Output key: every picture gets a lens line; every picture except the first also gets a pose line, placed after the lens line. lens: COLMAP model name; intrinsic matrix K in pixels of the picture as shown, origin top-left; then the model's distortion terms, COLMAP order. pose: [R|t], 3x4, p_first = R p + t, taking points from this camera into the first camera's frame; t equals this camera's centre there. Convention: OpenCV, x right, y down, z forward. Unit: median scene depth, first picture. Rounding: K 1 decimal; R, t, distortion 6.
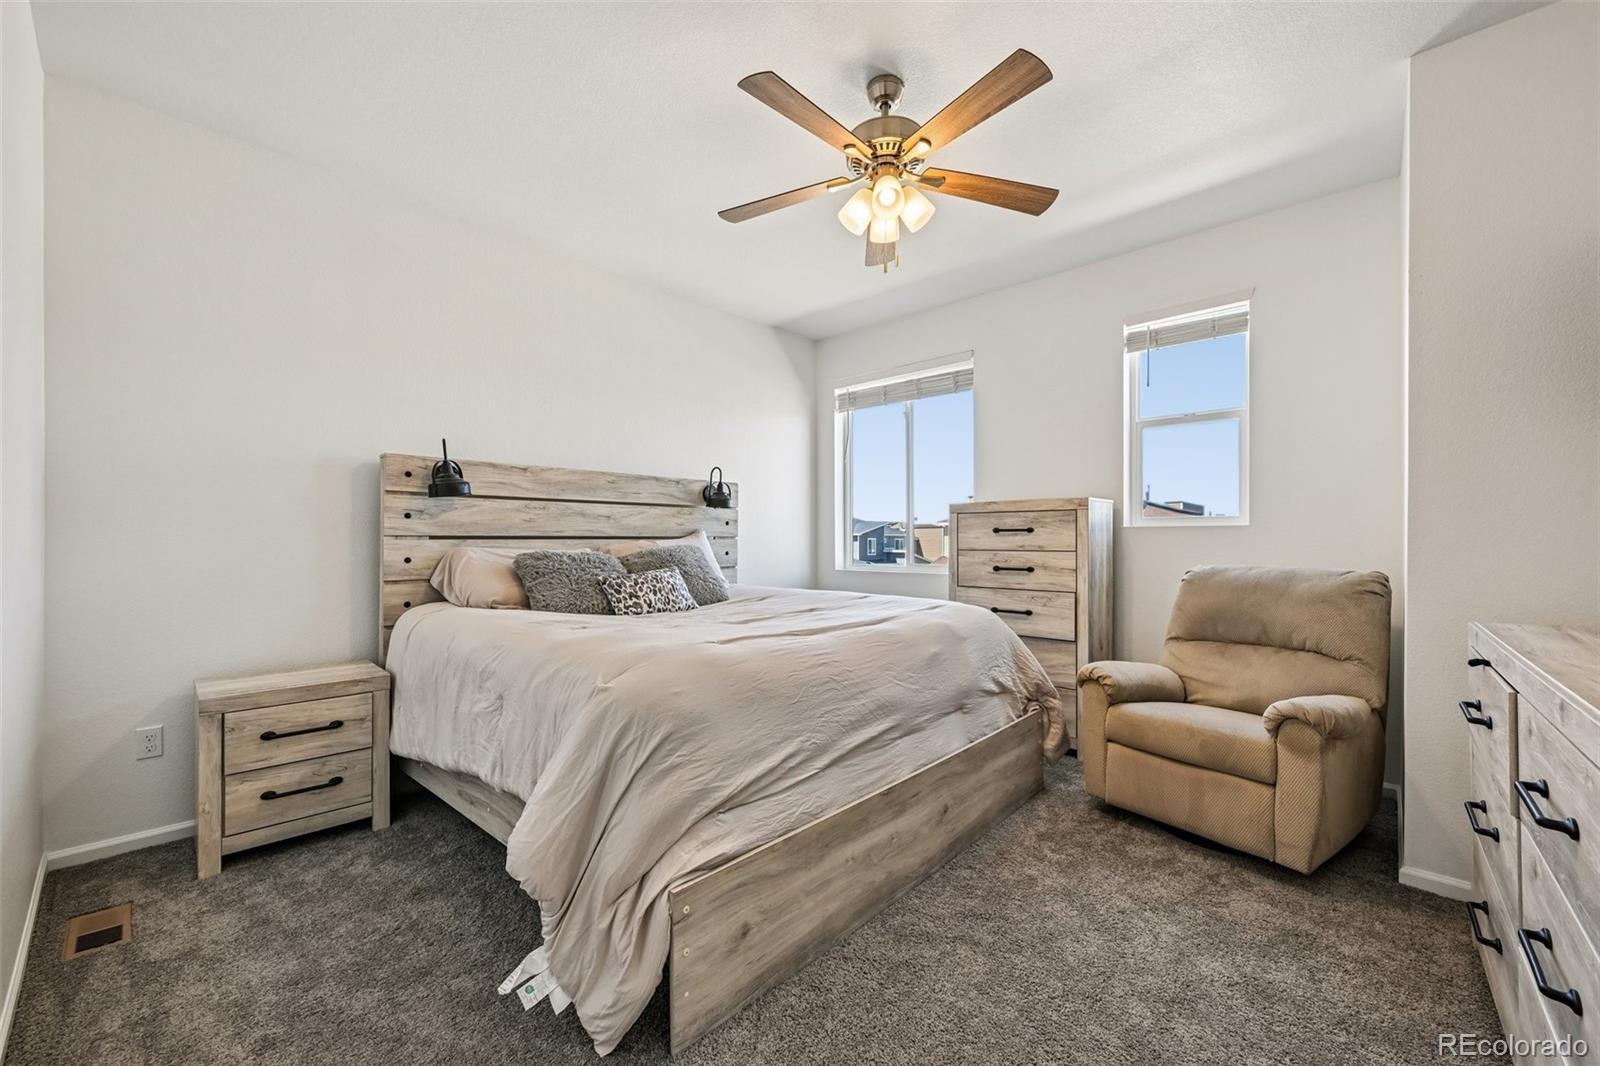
lens RADIAL K [[625.9, 0, 798.8], [0, 625.9, 537.7], [0, 0, 1]] dist [-0.001076, 0.000078]
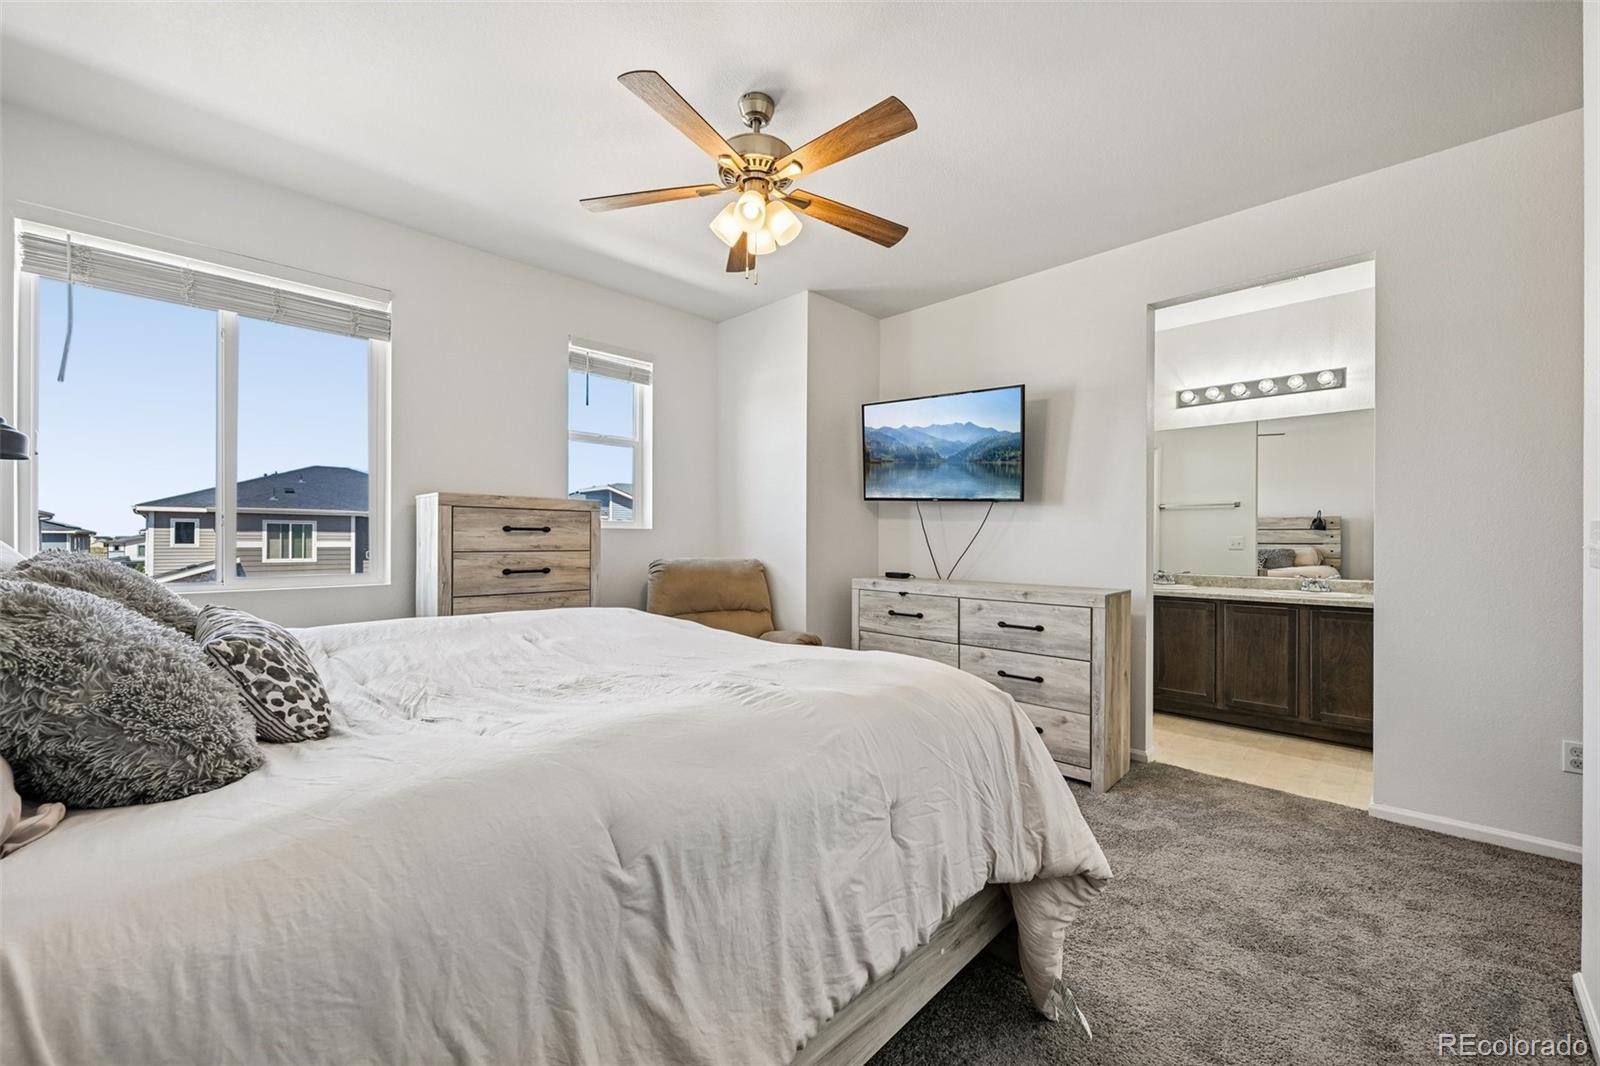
lens RADIAL K [[634.0, 0, 803.4], [0, 634.0, 536.4], [0, 0, 1]] dist [0.004400, 0.000419]
pose [[0.041893, 0.003191, 0.999117, -0.575819], [-0.009465, 0.999951, -0.002796, -0.002506], [-0.999077, -0.009340, 0.041921, 0.551850]]
